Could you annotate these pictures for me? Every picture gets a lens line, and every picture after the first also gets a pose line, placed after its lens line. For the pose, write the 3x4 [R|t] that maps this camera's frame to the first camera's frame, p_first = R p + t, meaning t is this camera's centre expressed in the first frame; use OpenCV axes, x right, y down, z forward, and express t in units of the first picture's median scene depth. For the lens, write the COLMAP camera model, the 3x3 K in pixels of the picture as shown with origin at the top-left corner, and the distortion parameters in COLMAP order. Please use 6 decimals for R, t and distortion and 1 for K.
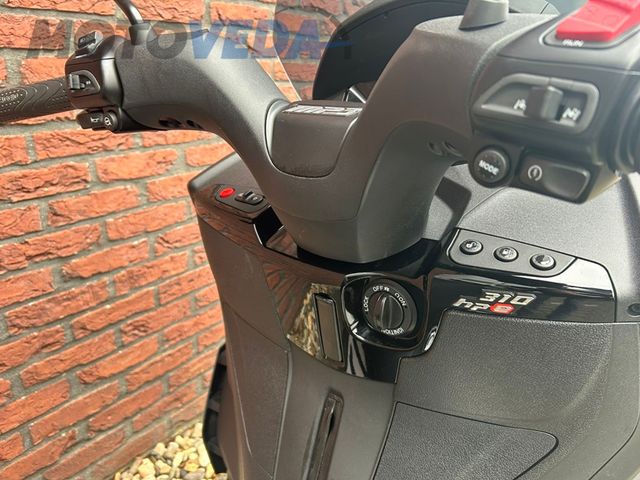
lens RADIAL K [[485.4, 0, 319.8], [0, 485.4, 242.9], [0, 0, 1]] dist [0.047630, -0.048407]
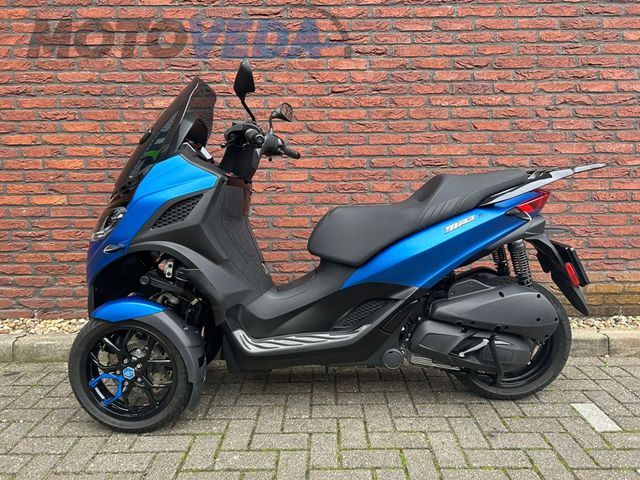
lens RADIAL K [[485.4, 0, 320.9], [0, 485.4, 244.4], [0, 0, 1]] dist [0.047630, -0.048407]
pose [[0.592691, 0.080414, -0.801406, 1.950925], [-0.261011, 0.960485, -0.096658, 0.611431], [0.761965, 0.266464, 0.590259, -0.885005]]
